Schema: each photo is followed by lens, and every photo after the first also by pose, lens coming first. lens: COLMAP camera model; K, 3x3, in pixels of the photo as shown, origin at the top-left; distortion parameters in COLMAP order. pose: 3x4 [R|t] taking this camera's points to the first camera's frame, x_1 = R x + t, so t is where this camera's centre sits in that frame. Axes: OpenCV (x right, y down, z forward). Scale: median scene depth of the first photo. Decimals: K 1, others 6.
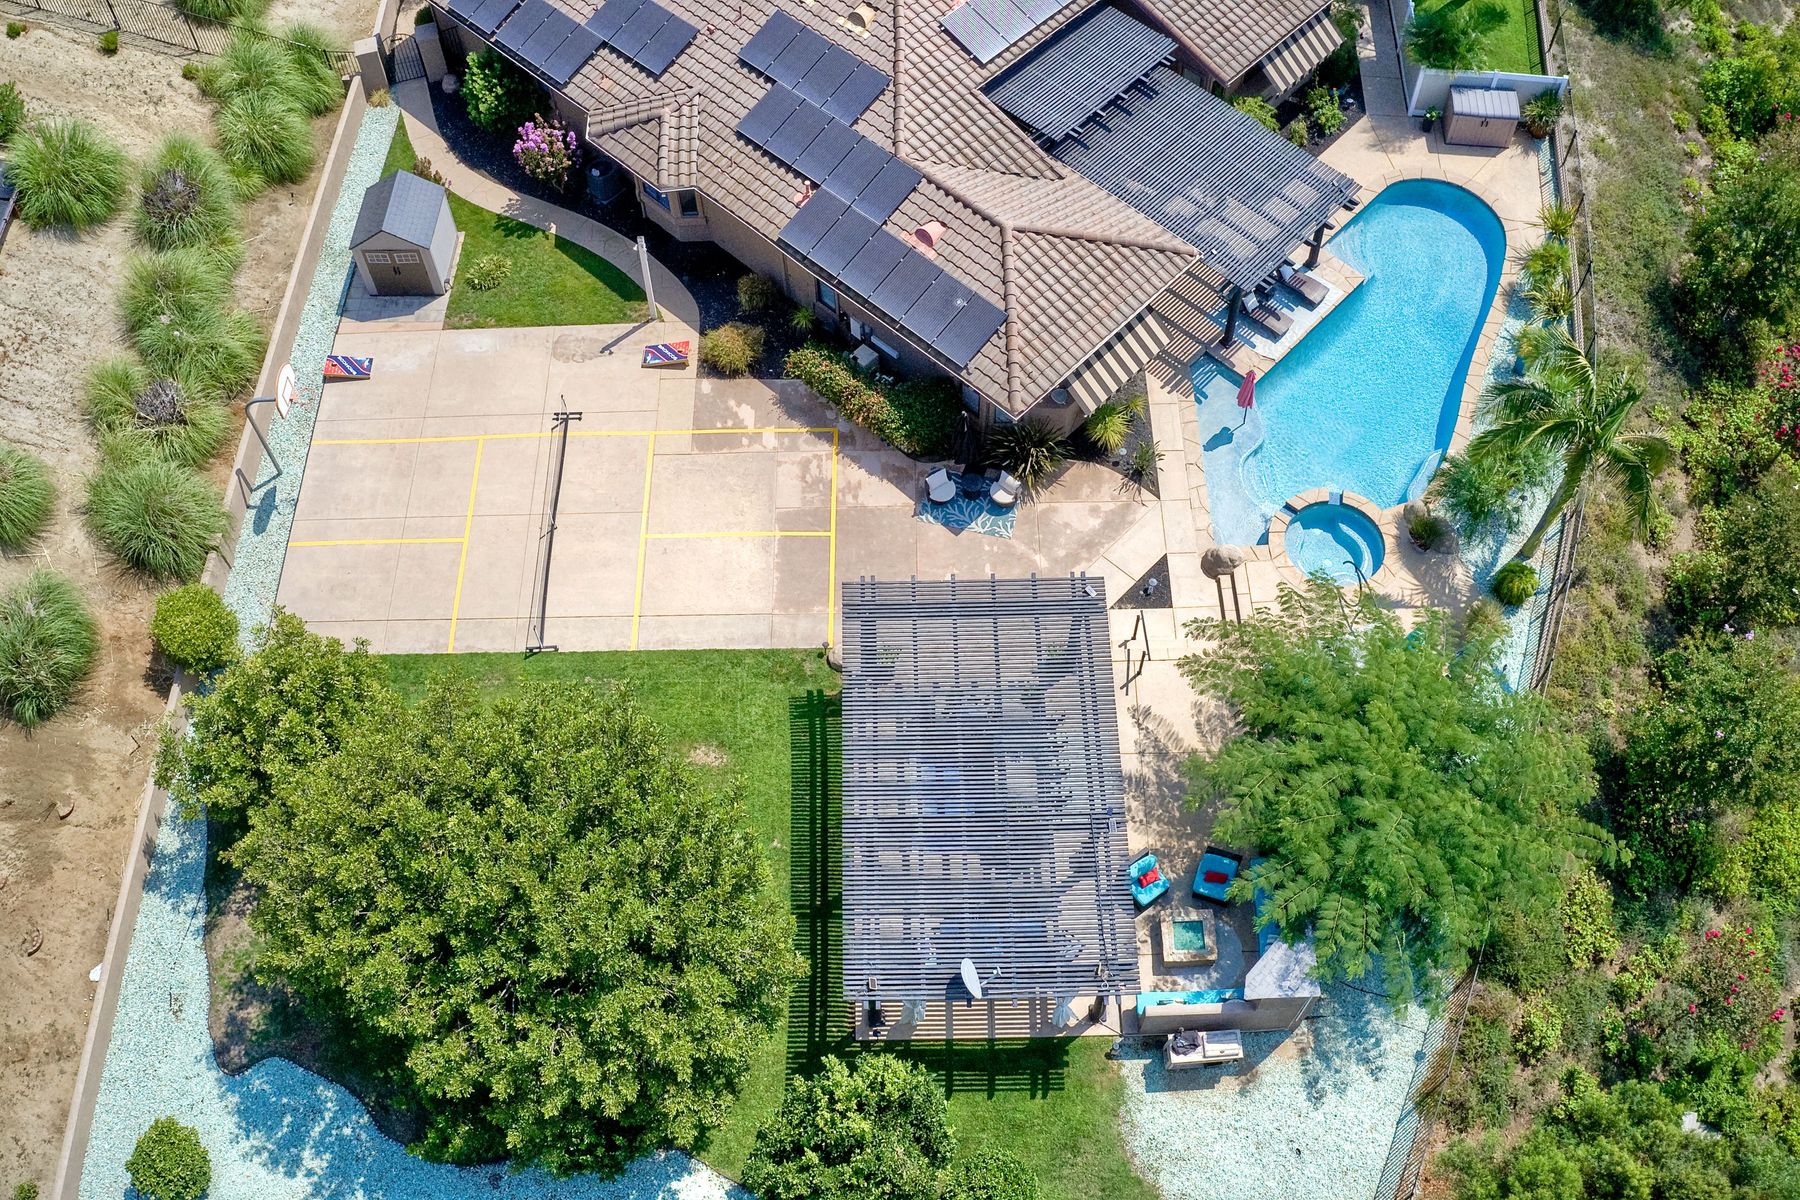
lens RADIAL K [[1689.3, 0, 895.7], [0, 1689.3, 572.5], [0, 0, 1]] dist [-0.182528, 0.006118]
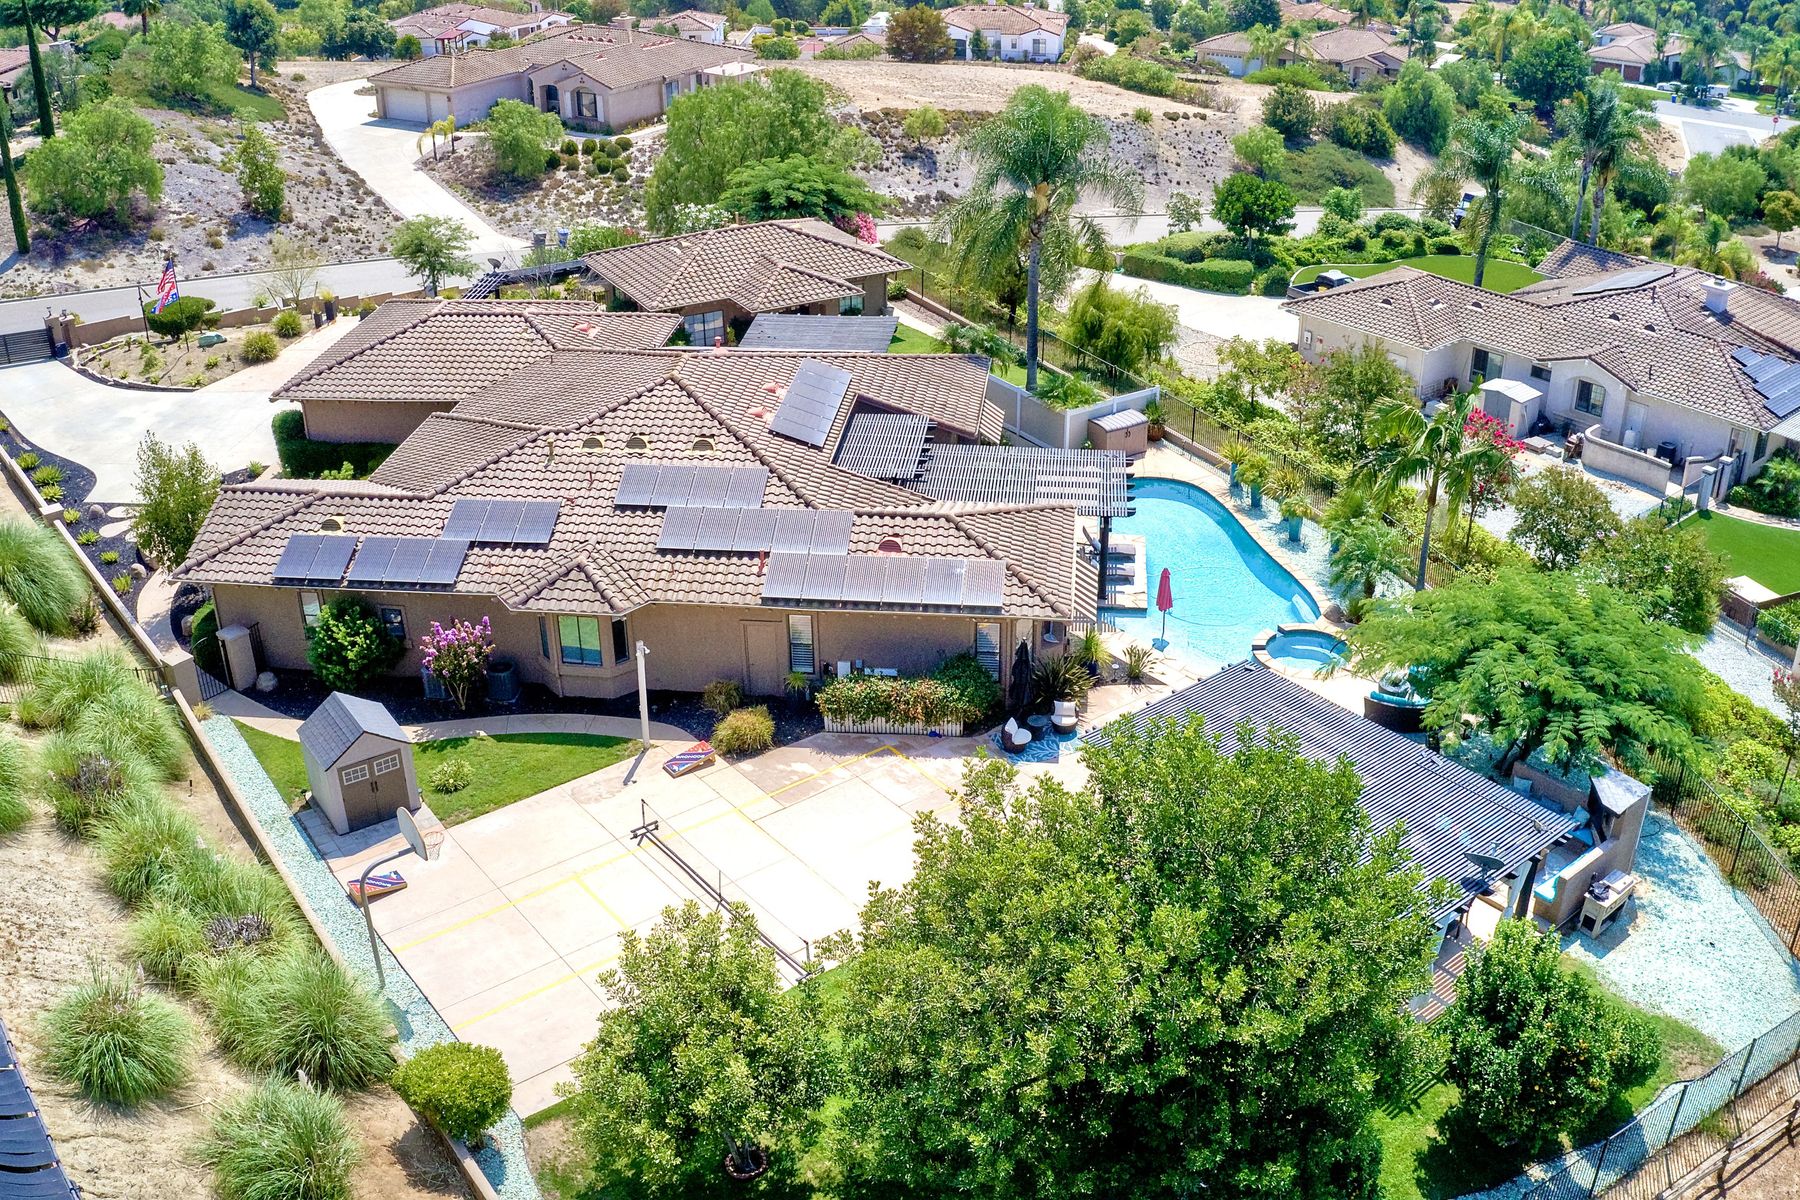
lens RADIAL K [[1689.3, 0, 895.7], [0, 1689.3, 572.5], [0, 0, 1]] dist [-0.182528, 0.006118]
pose [[0.797349, -0.258665, 0.545277, -0.556970], [0.510923, 0.770214, -0.381745, 0.224762], [-0.321235, 0.582978, 0.746287, 0.174187]]
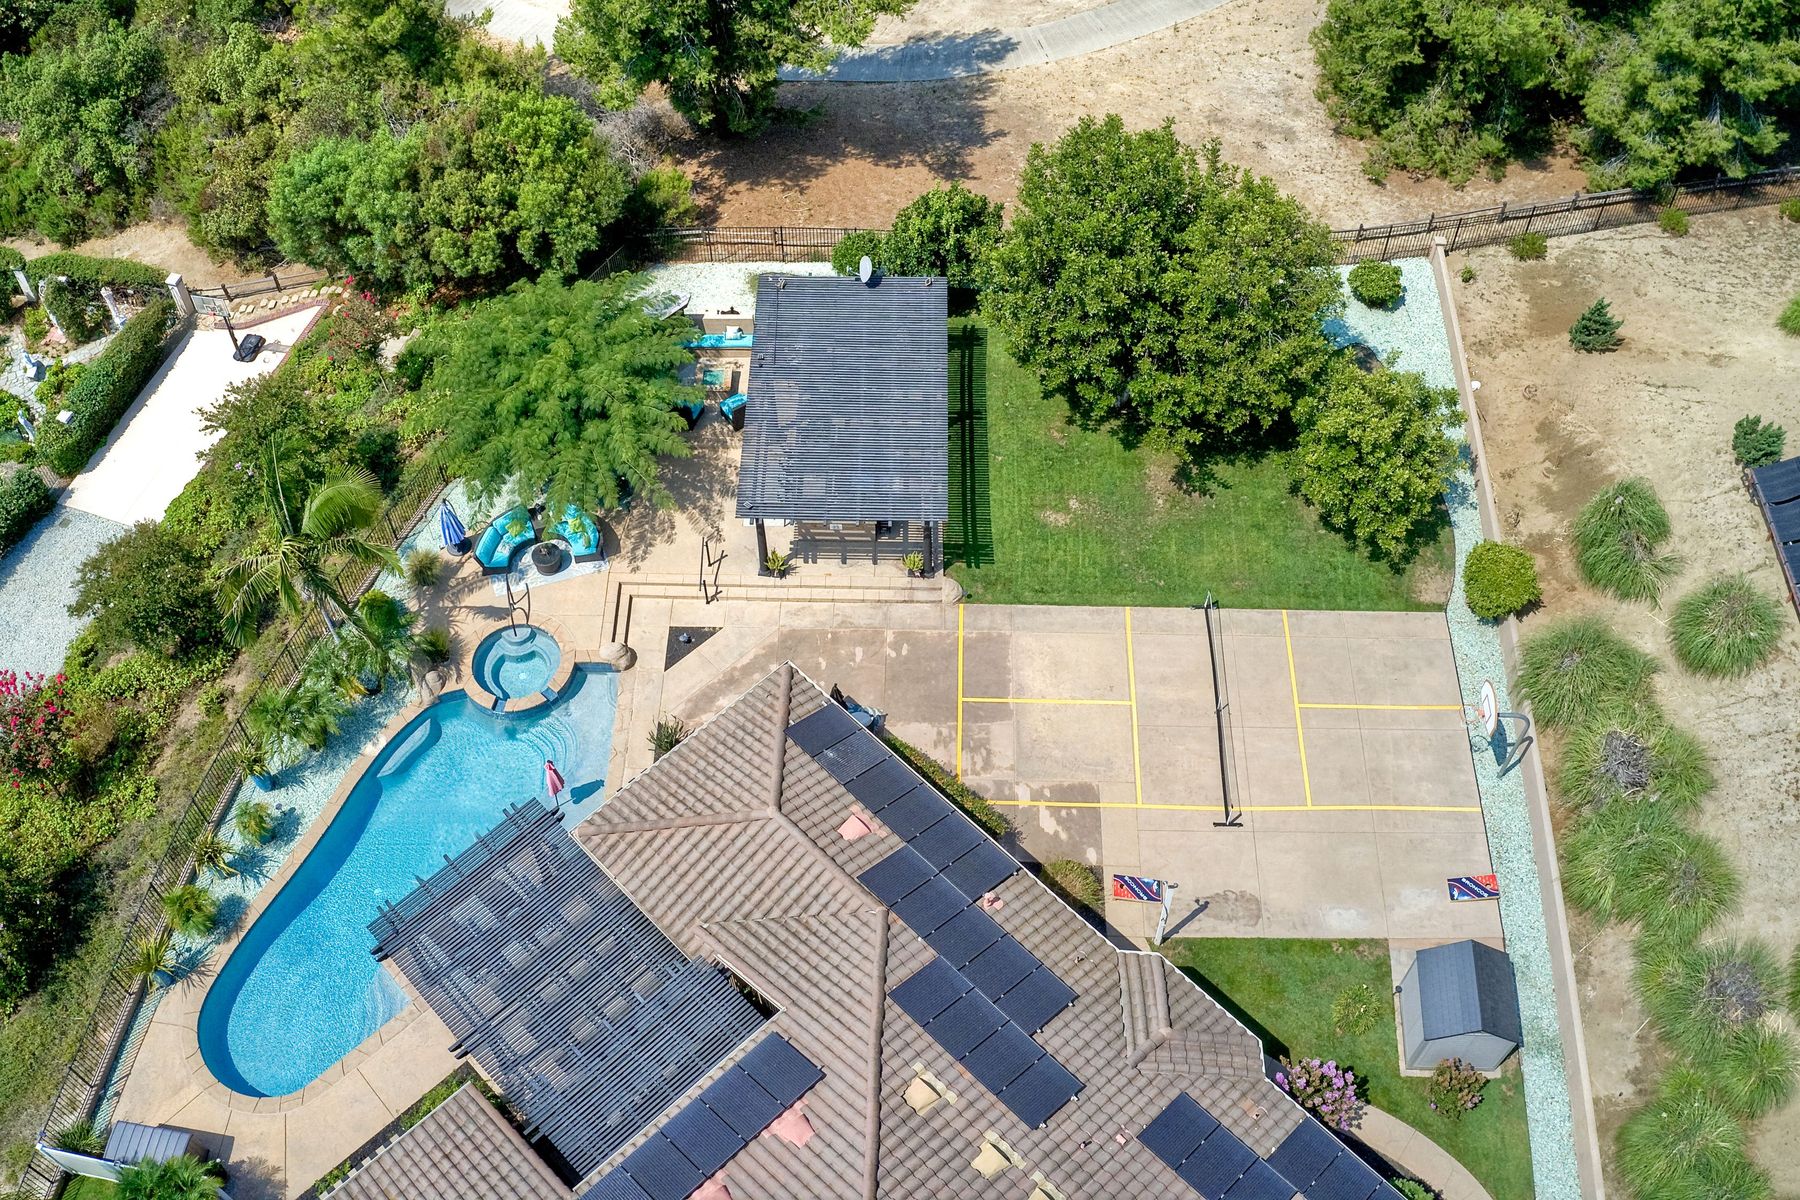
lens RADIAL K [[1684.8, 0, 841.5], [0, 1684.8, 597.6], [0, 0, 1]] dist [-0.174359, -0.005346]
pose [[-0.997640, -0.013938, 0.067235, -0.031358], [0.067506, -0.378141, 0.923284, -0.973463], [0.012556, 0.925643, 0.378189, 0.499381]]
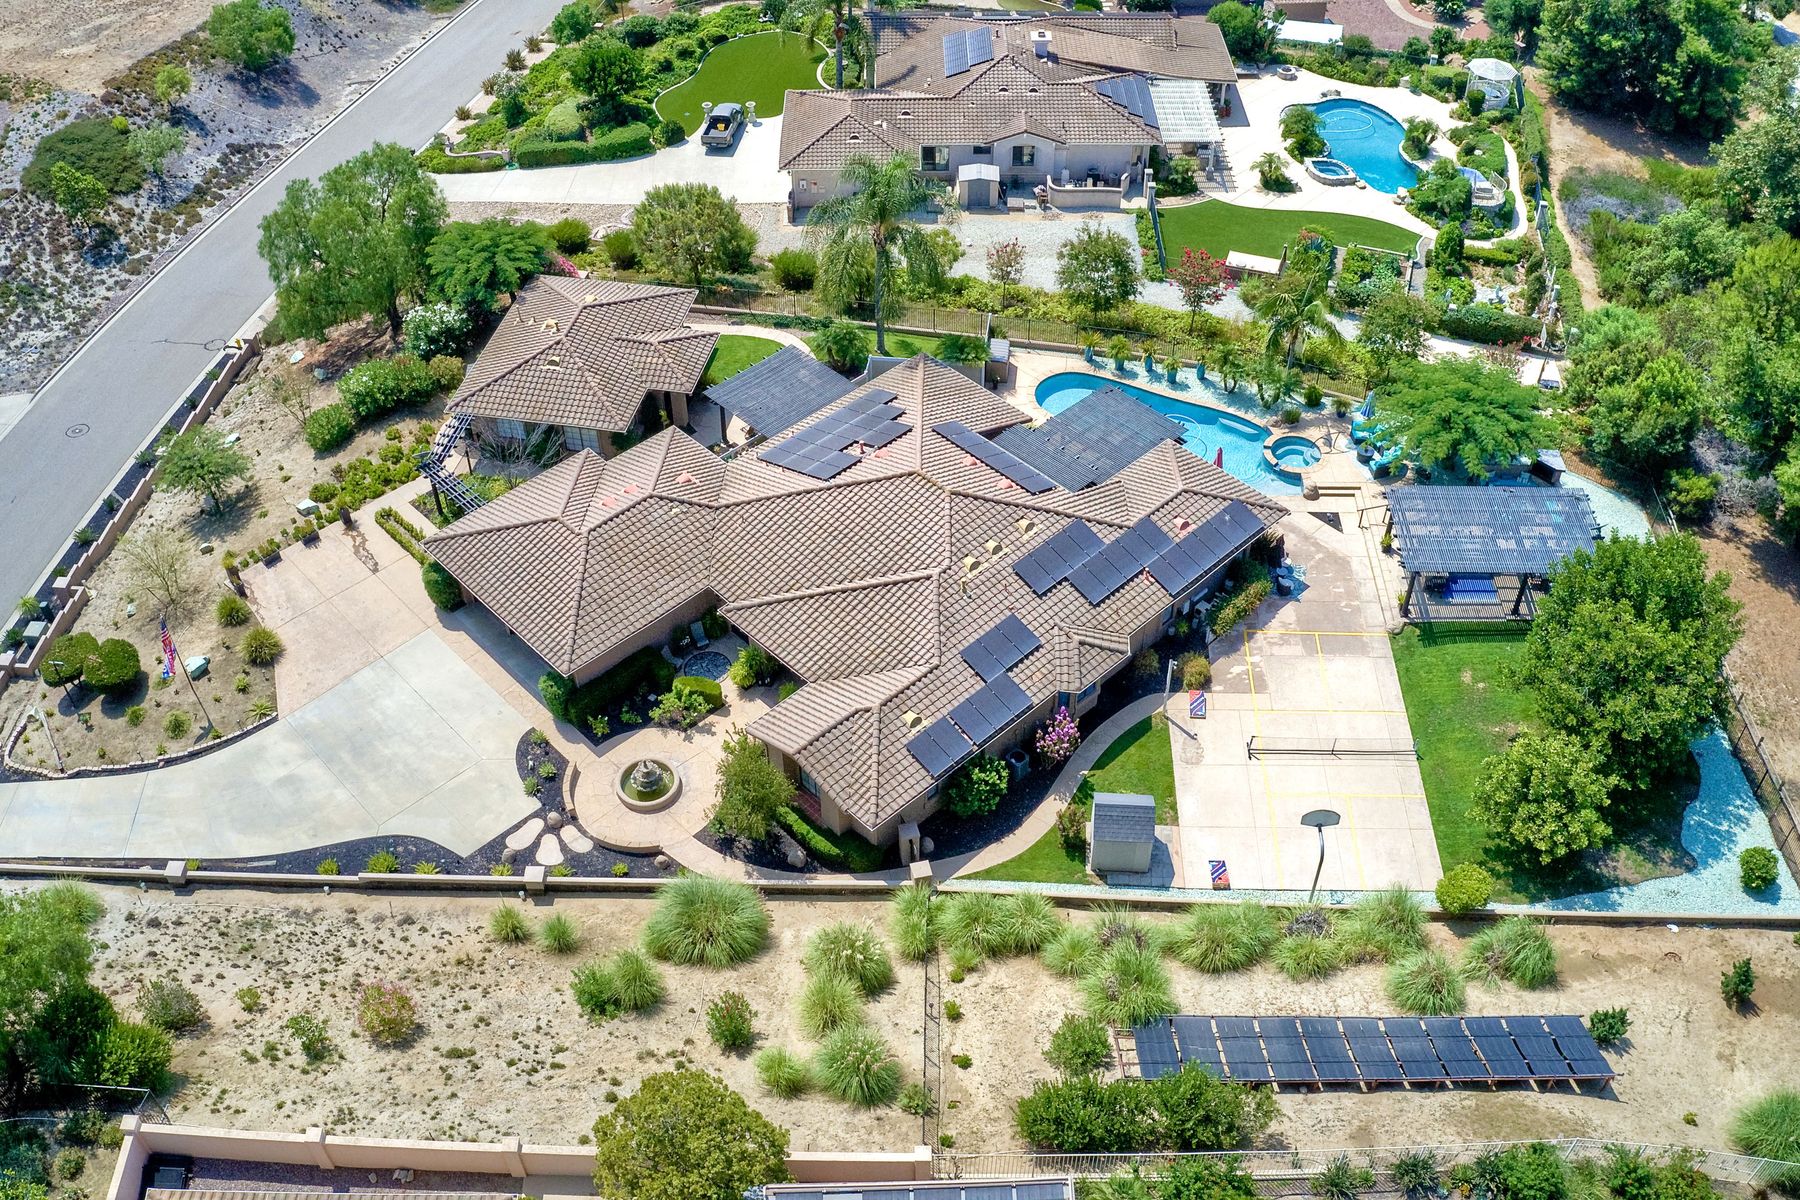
lens RADIAL K [[1689.3, 0, 895.7], [0, 1689.3, 572.5], [0, 0, 1]] dist [-0.182528, 0.006118]
pose [[0.048921, -0.666467, 0.743927, -1.265916], [0.858117, 0.409192, 0.310156, -0.932417], [-0.511118, 0.623204, 0.591925, 0.140097]]
